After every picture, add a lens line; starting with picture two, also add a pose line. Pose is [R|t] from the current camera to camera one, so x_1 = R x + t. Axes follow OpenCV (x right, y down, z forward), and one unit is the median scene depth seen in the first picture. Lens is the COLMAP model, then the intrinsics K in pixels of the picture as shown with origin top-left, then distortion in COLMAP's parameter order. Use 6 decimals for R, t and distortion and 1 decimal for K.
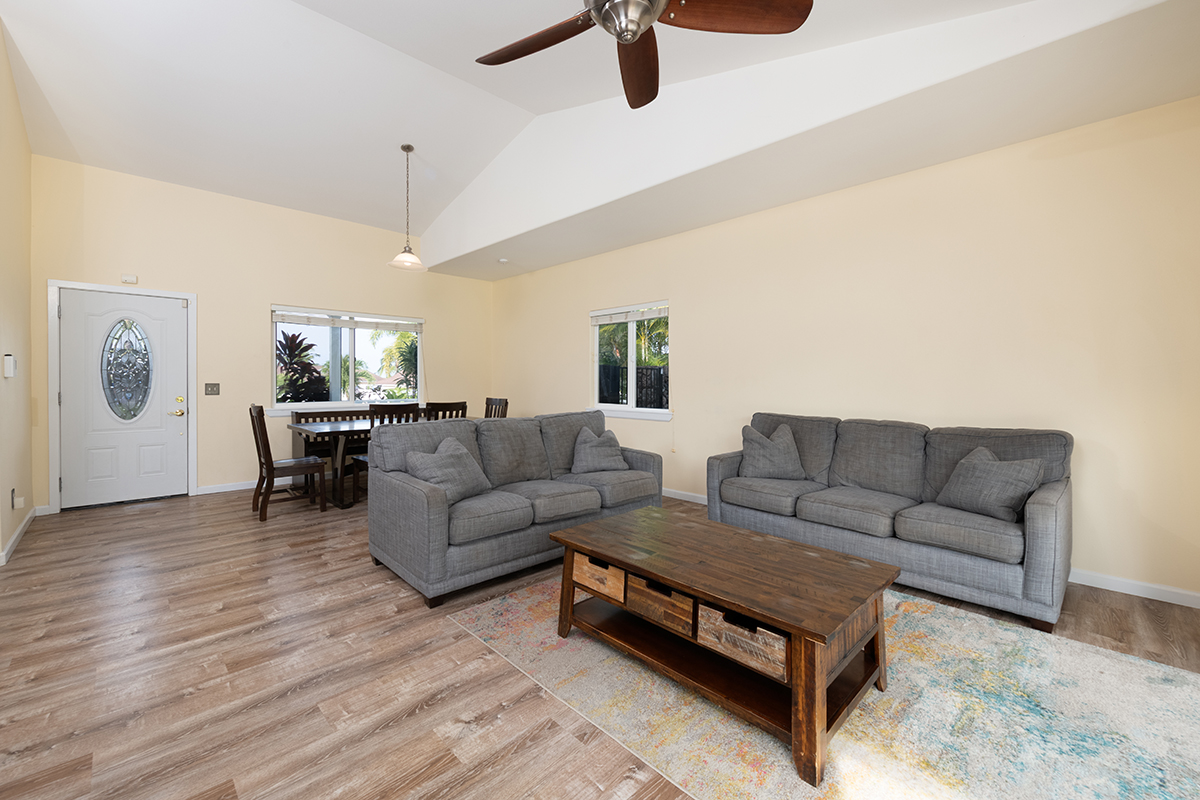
lens RADIAL K [[484.4, 0, 591.5], [0, 484.4, 382.3], [0, 0, 1]] dist [-0.001664, -0.000236]
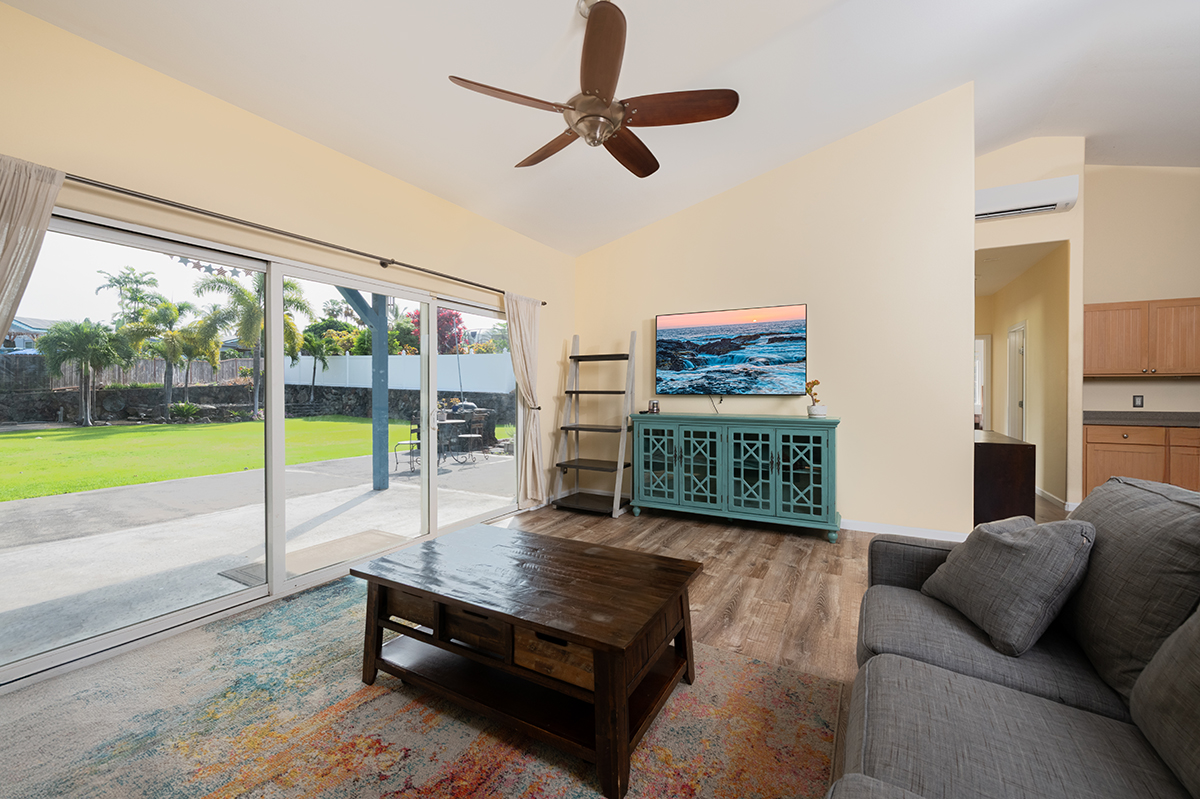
lens RADIAL K [[485.0, 0, 601.5], [0, 485.0, 390.7], [0, 0, 1]] dist [0.000468, -0.000088]
pose [[-0.956186, -0.004531, -0.292726, 0.446406], [-0.006901, 0.999951, 0.007066, -0.012250], [0.292680, 0.008776, -0.956170, 2.255333]]
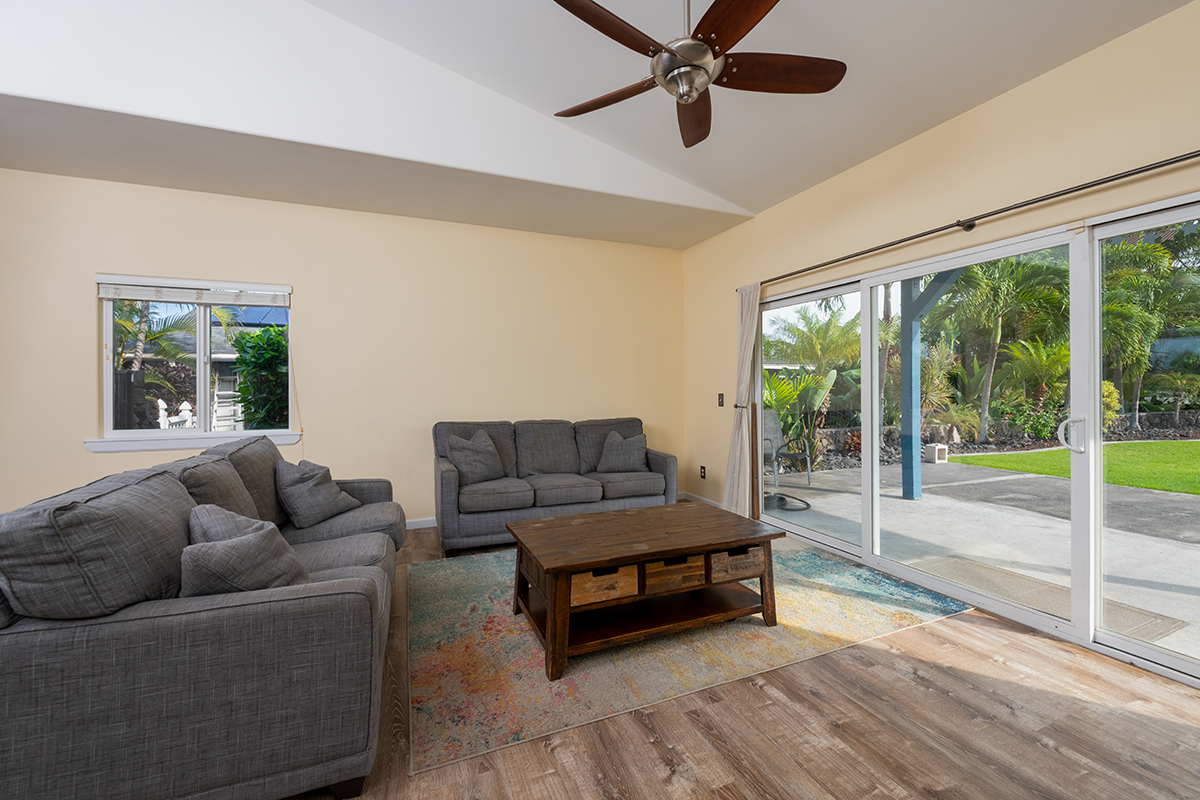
lens RADIAL K [[485.0, 0, 601.5], [0, 485.0, 391.2], [0, 0, 1]] dist [0.000468, -0.000088]
pose [[0.361979, -0.009589, 0.932137, -1.062366], [0.014100, 0.999889, 0.004811, -0.004317], [-0.932080, 0.011402, 0.362074, 0.744493]]
